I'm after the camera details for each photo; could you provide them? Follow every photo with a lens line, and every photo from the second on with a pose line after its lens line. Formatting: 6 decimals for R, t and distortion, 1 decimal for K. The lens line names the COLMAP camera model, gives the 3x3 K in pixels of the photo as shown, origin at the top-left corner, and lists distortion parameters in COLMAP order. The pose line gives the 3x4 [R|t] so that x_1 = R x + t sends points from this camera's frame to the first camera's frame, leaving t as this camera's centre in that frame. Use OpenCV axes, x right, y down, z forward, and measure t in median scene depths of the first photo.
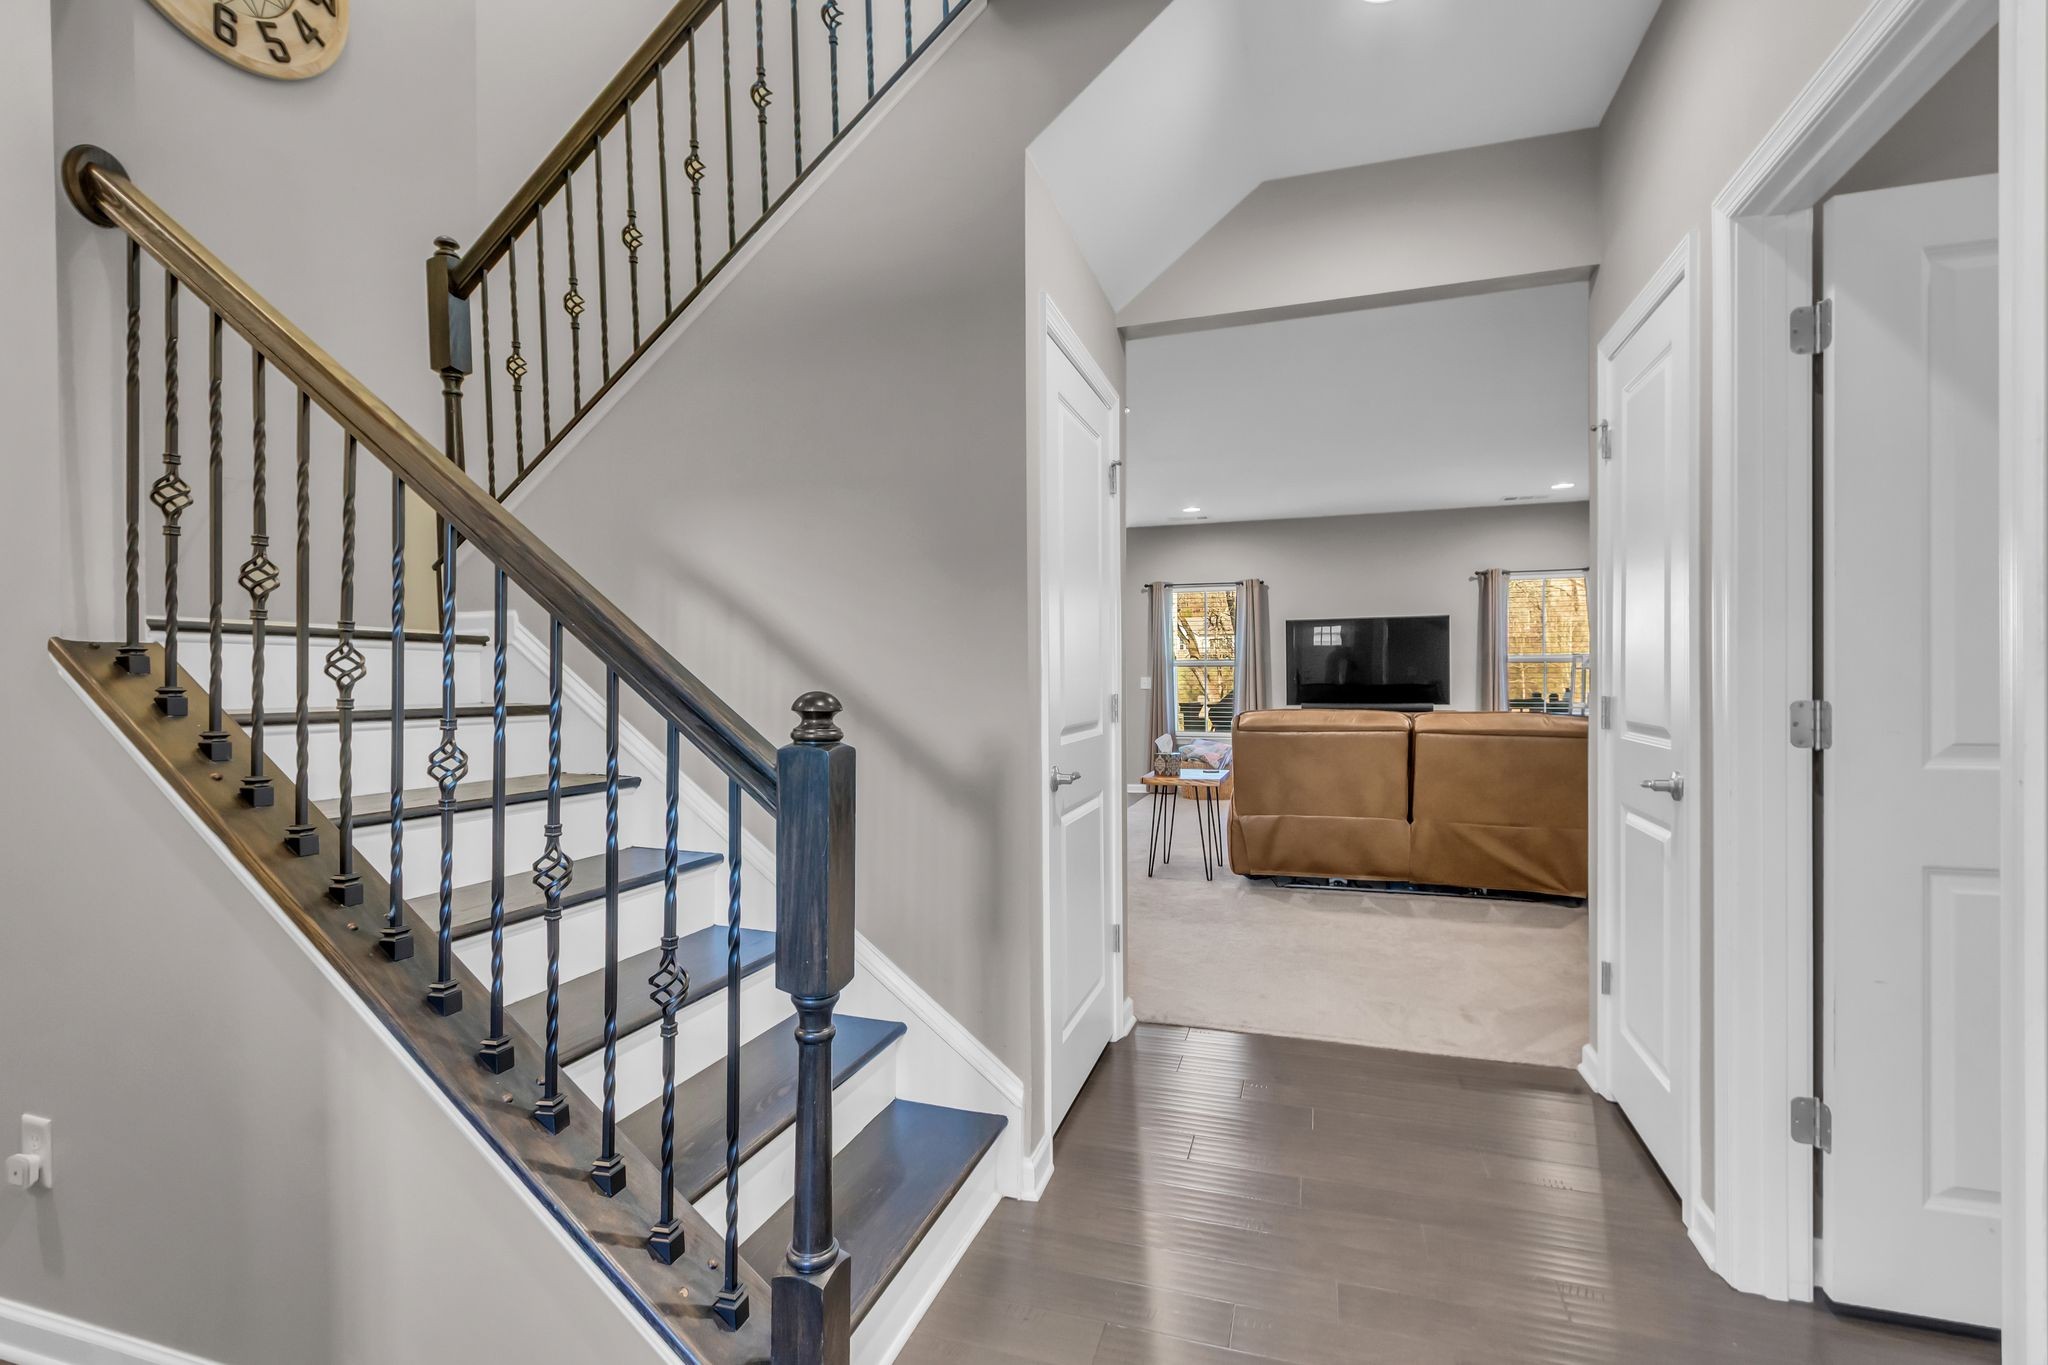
lens RADIAL K [[940.0, 0, 1022.1], [0, 940.0, 686.3], [0, 0, 1]] dist [-0.002495, 0.000327]
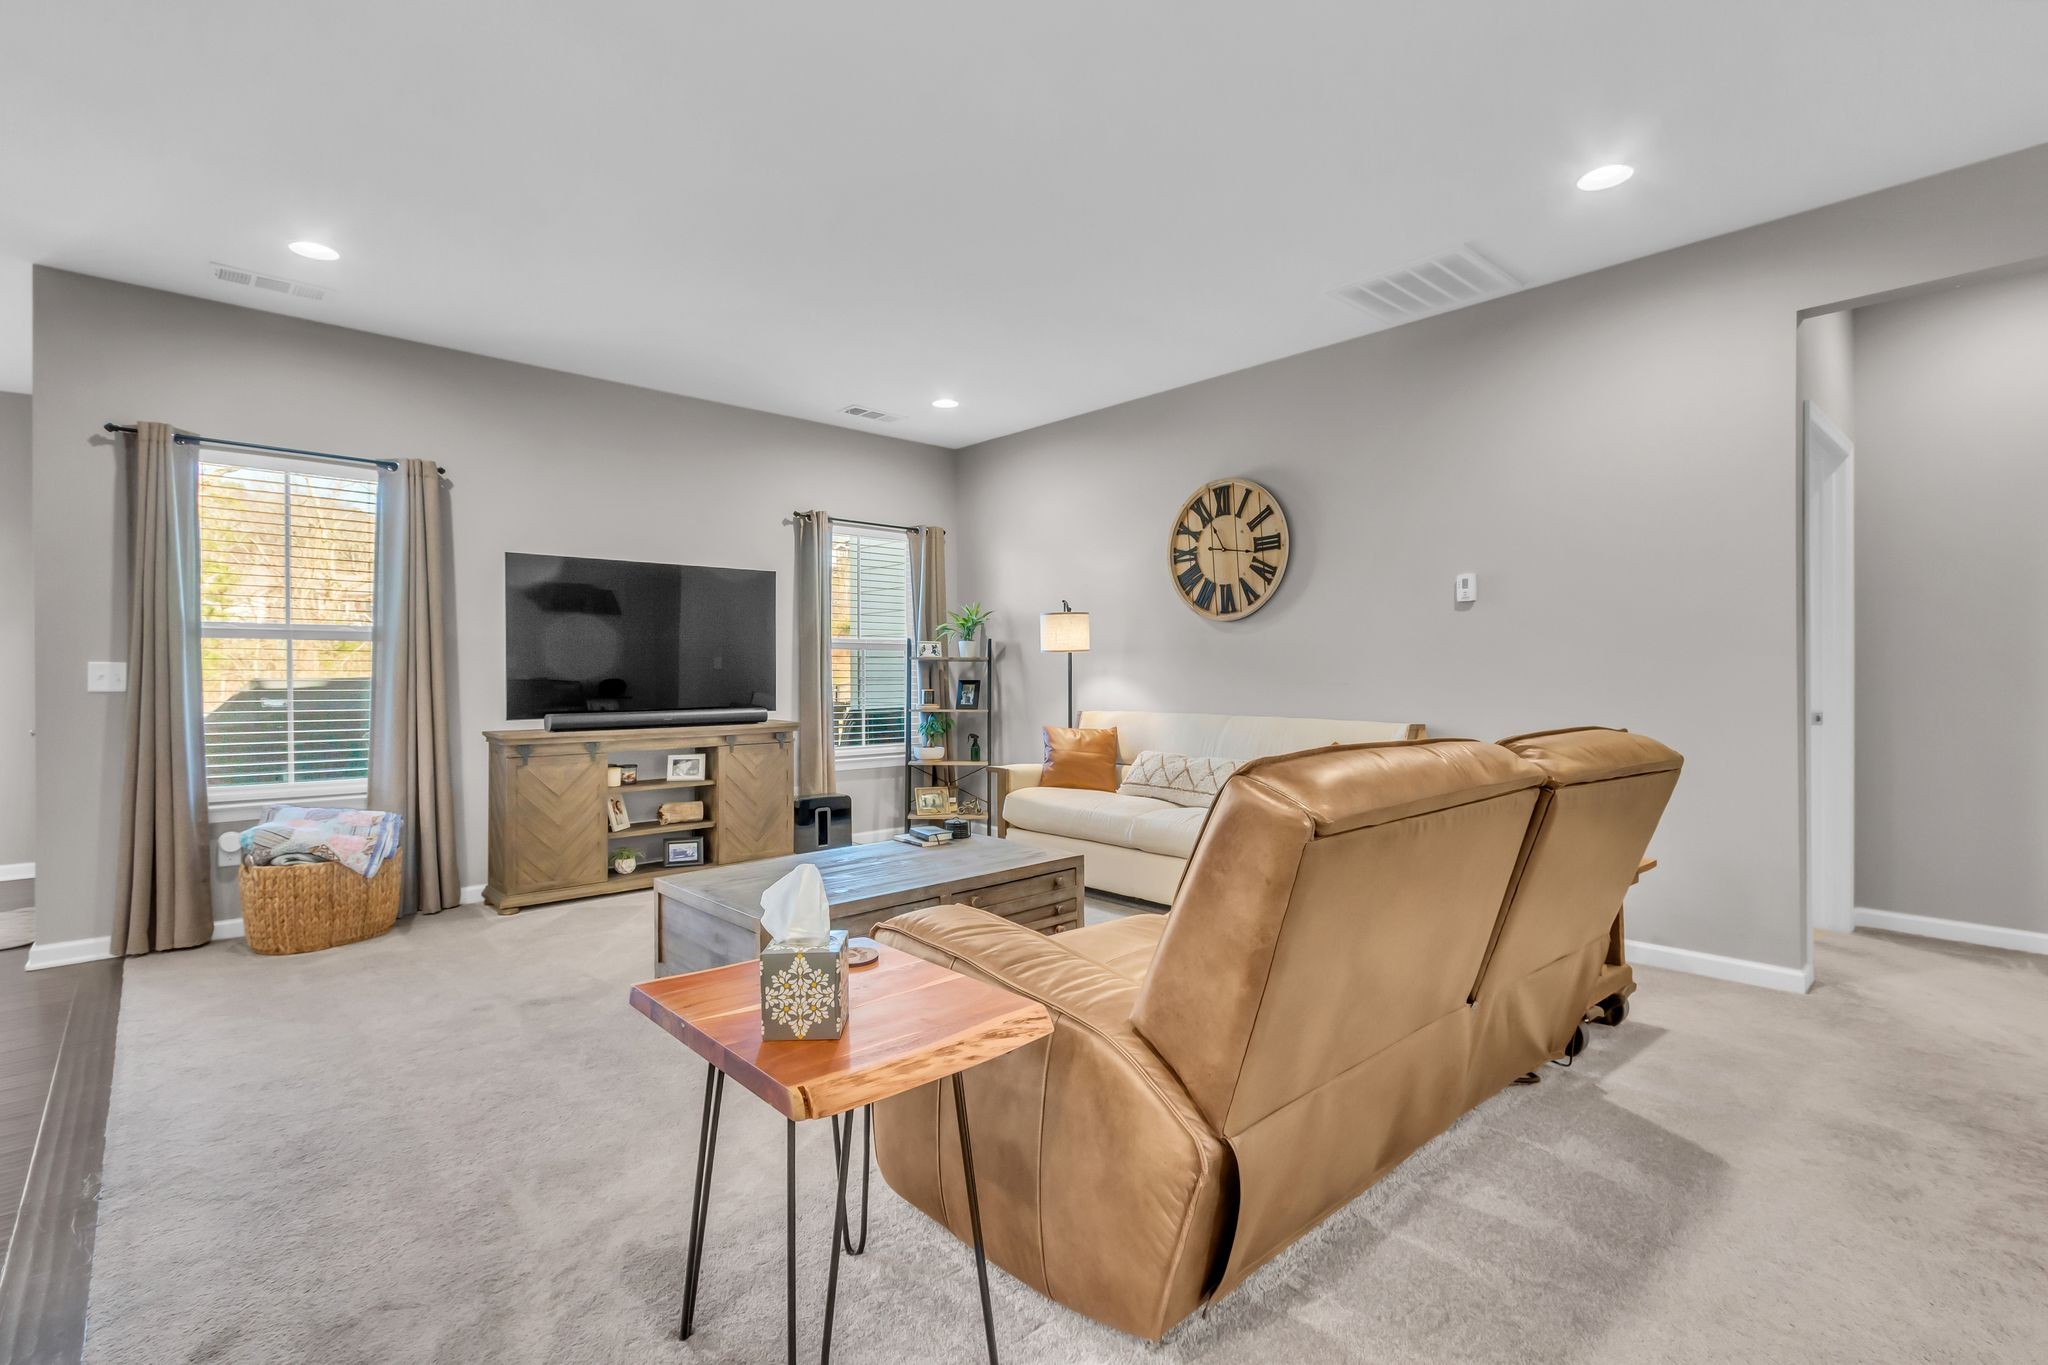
lens RADIAL K [[940.0, 0, 1023.9], [0, 940.0, 681.9], [0, 0, 1]] dist [-0.002495, 0.000327]
pose [[0.494147, -0.005767, 0.869359, -0.023257], [0.000767, 0.999981, 0.006197, -0.003880], [-0.869378, -0.002395, 0.494141, 0.519155]]
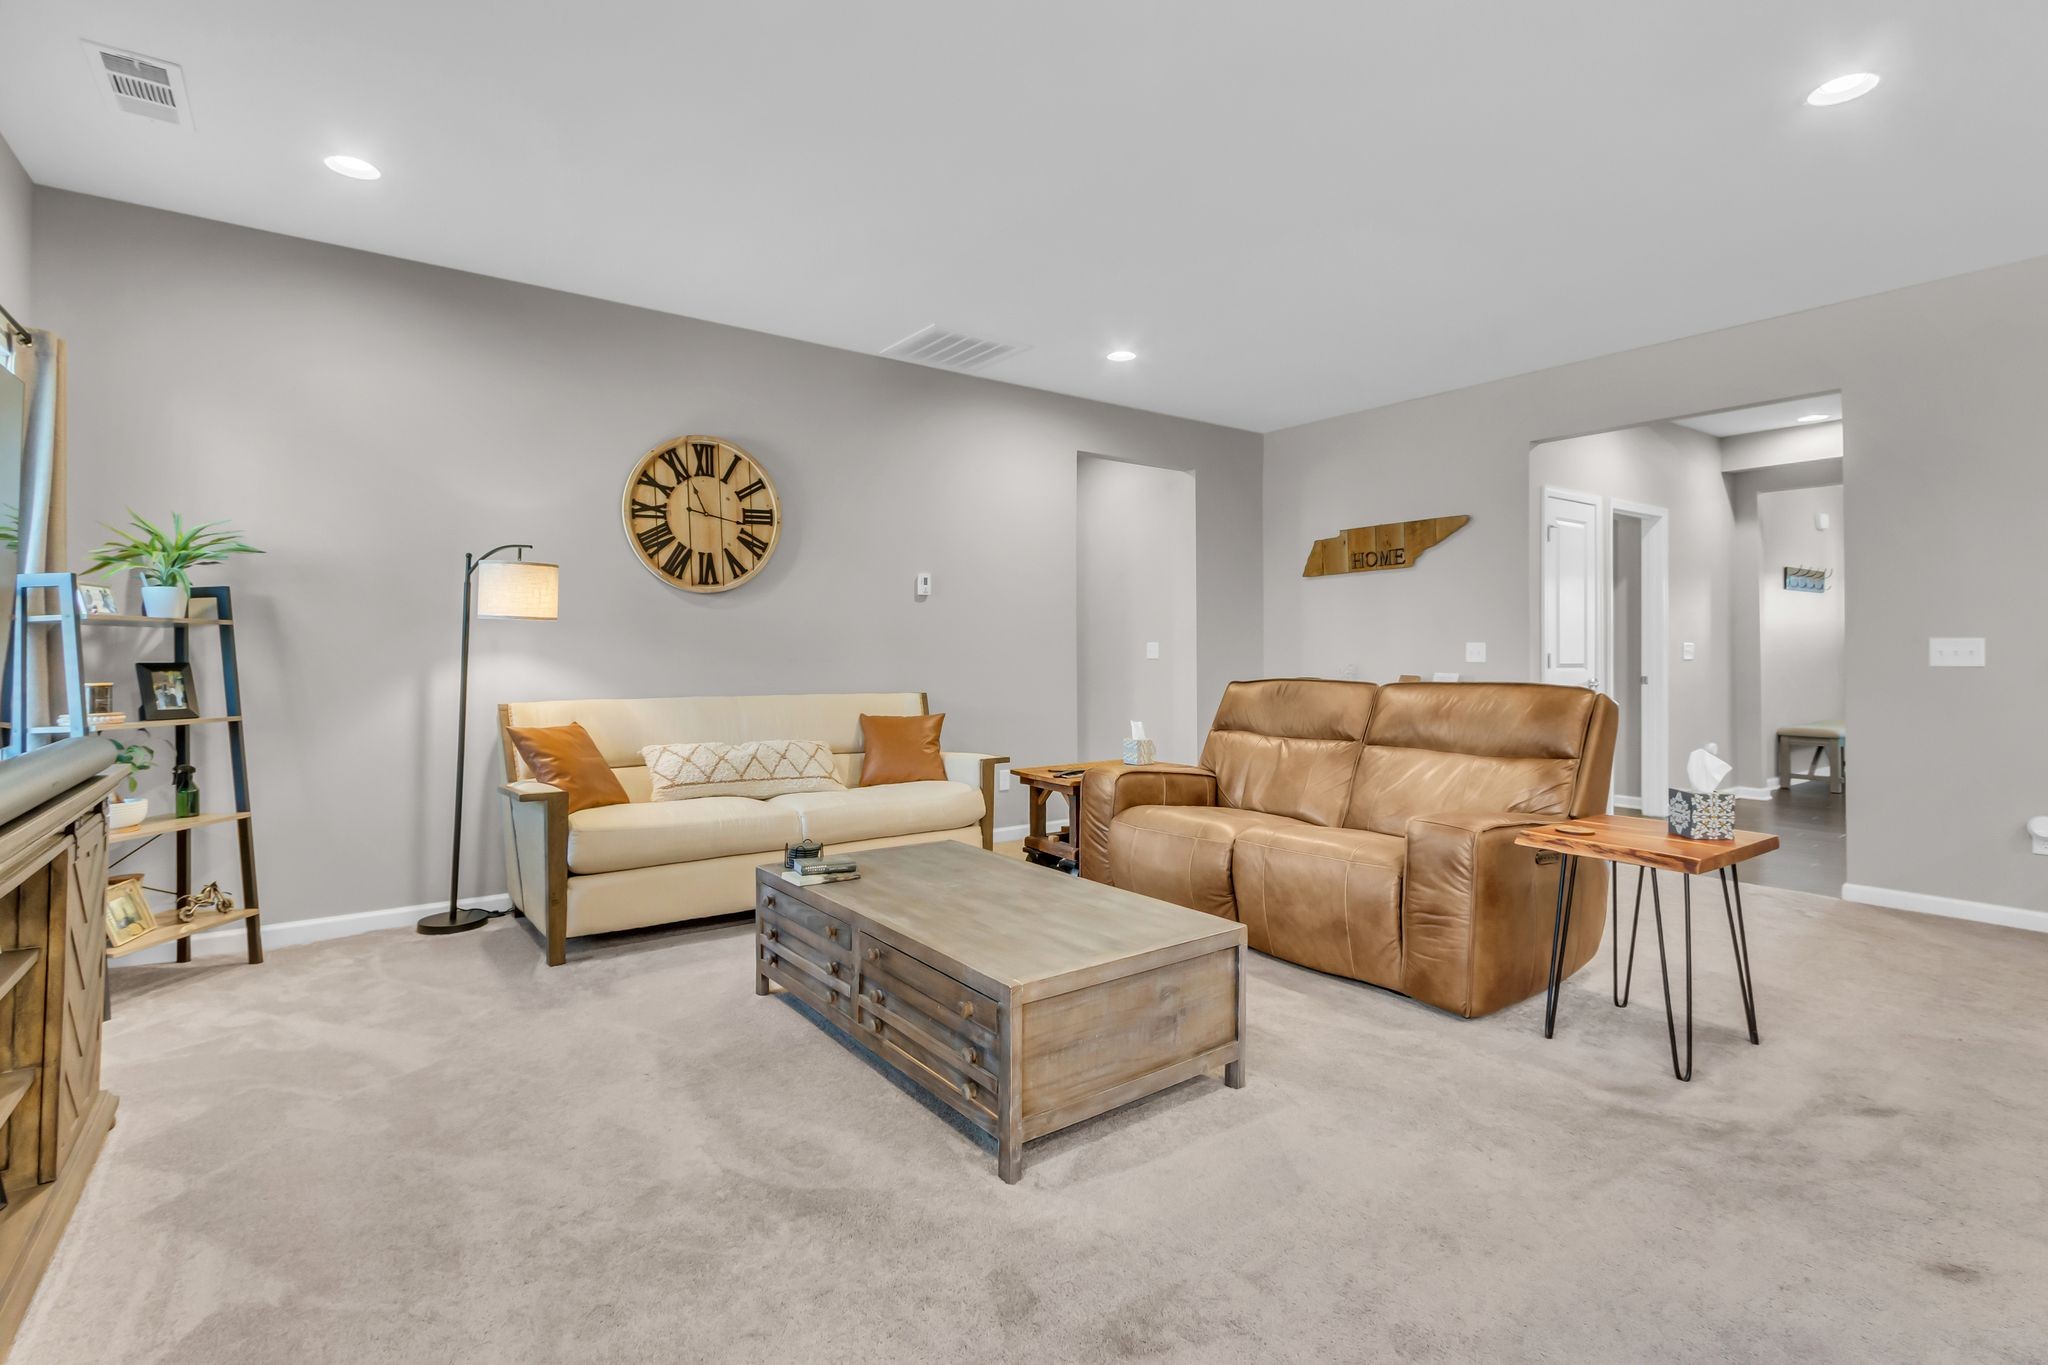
lens RADIAL K [[940.0, 0, 1012.8], [0, 940.0, 665.2], [0, 0, 1]] dist [-0.002495, 0.000327]
pose [[-0.800483, -0.009606, 0.599279, 0.087258], [-0.000205, 0.999876, 0.015755, -0.005565], [-0.599356, 0.012489, -0.800385, 1.008646]]
